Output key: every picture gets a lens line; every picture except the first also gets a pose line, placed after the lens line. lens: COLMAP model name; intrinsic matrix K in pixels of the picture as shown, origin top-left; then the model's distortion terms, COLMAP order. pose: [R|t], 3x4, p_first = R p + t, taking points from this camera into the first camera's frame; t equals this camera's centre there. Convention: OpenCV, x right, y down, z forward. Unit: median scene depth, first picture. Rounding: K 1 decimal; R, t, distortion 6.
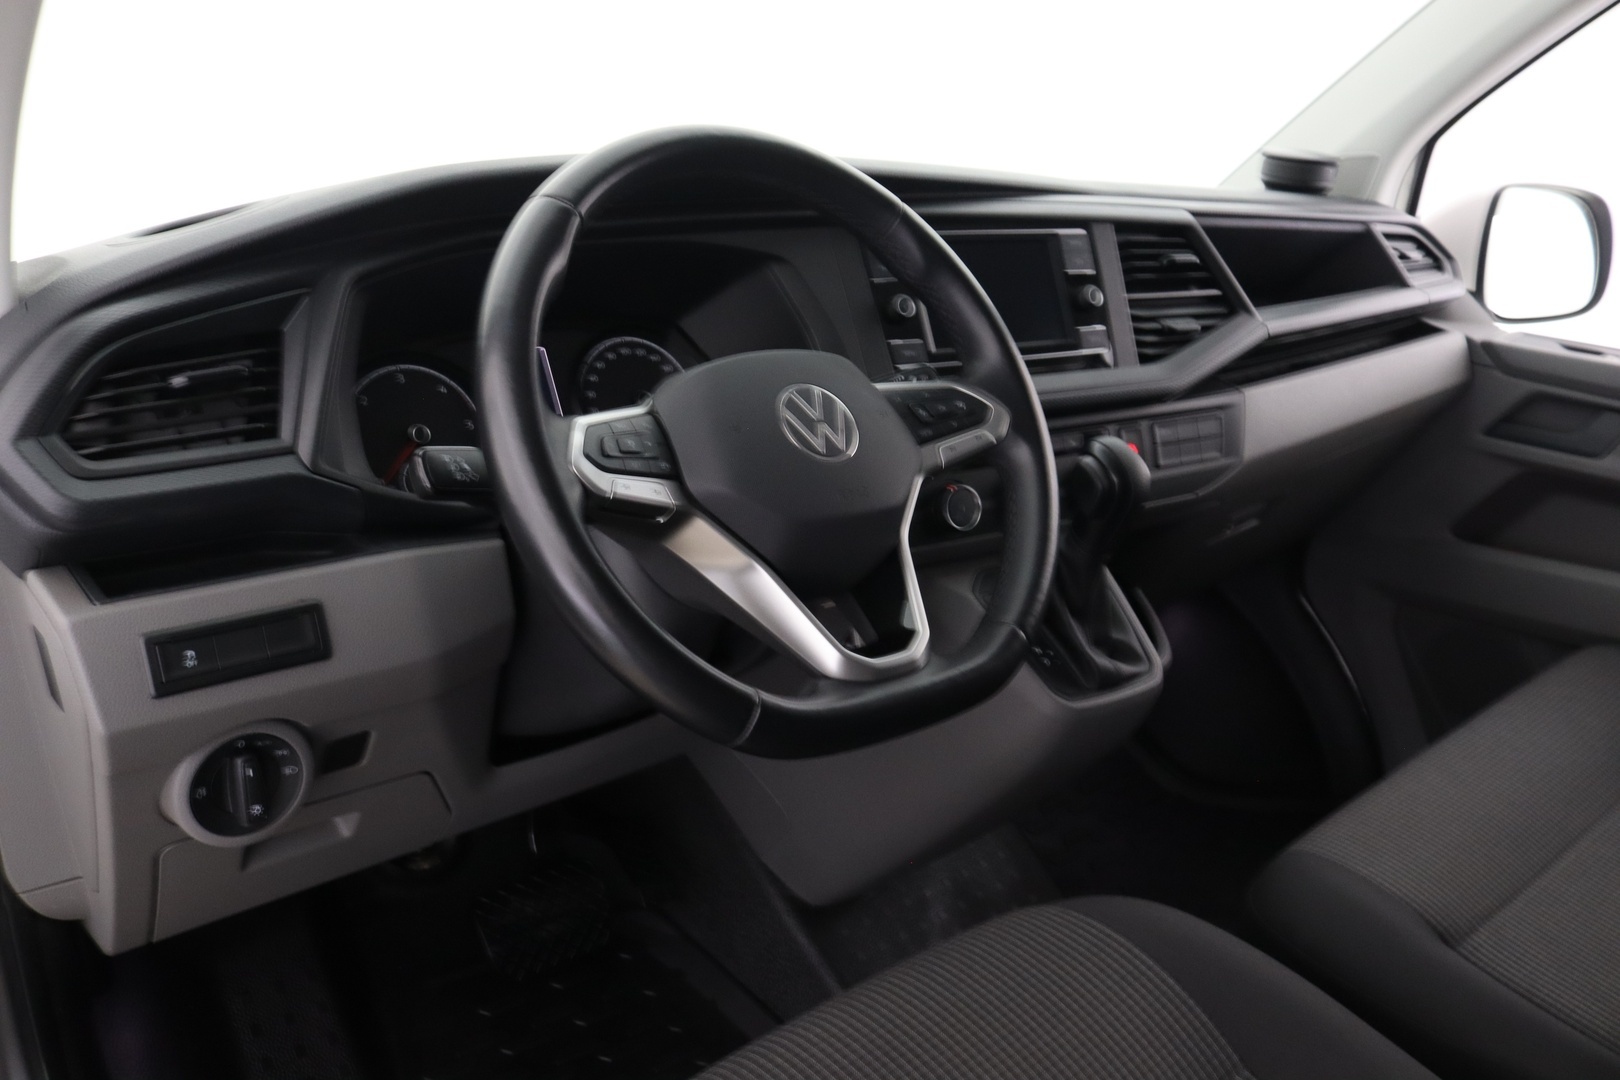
lens RADIAL K [[1336.7, 0, 765.9], [0, 1336.7, 570.1], [0, 0, 1]] dist [-0.162895, 0.119321]
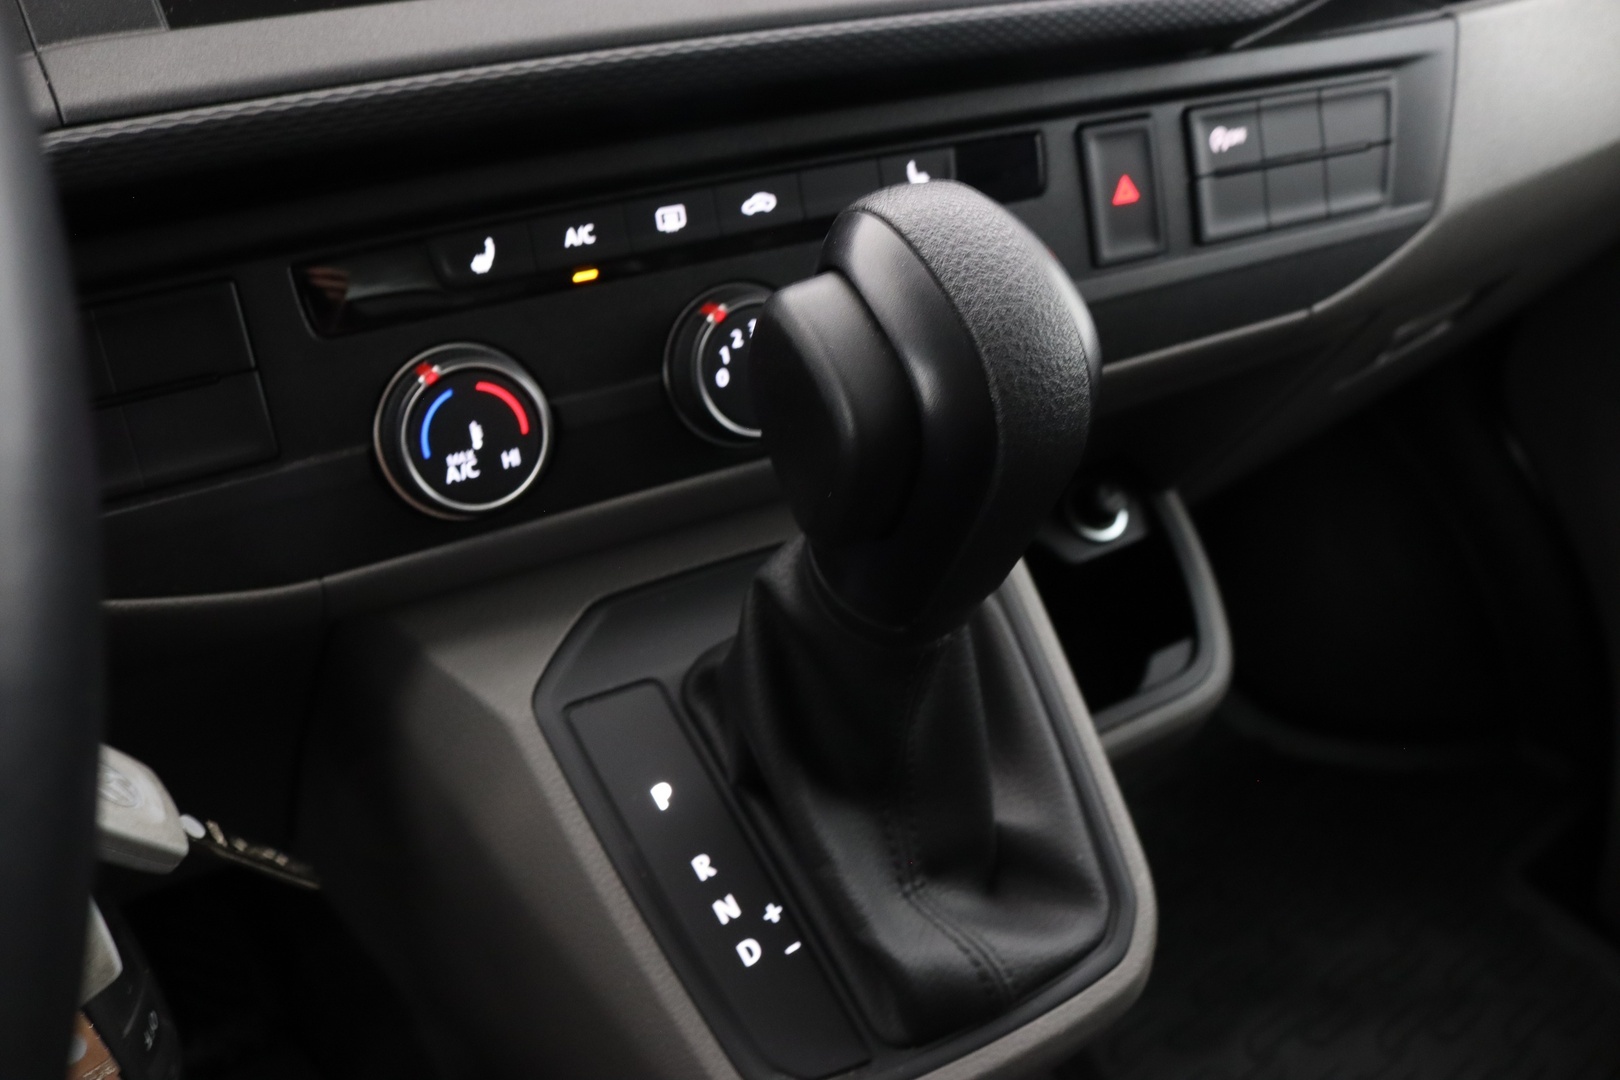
lens RADIAL K [[1336.7, 0, 765.9], [0, 1336.7, 570.1], [0, 0, 1]] dist [-0.162895, 0.119321]
pose [[0.996179, -0.005742, -0.087151, 0.237464], [0.025335, 0.973932, 0.225423, -0.082924], [0.083584, -0.226770, 0.970355, 0.711071]]
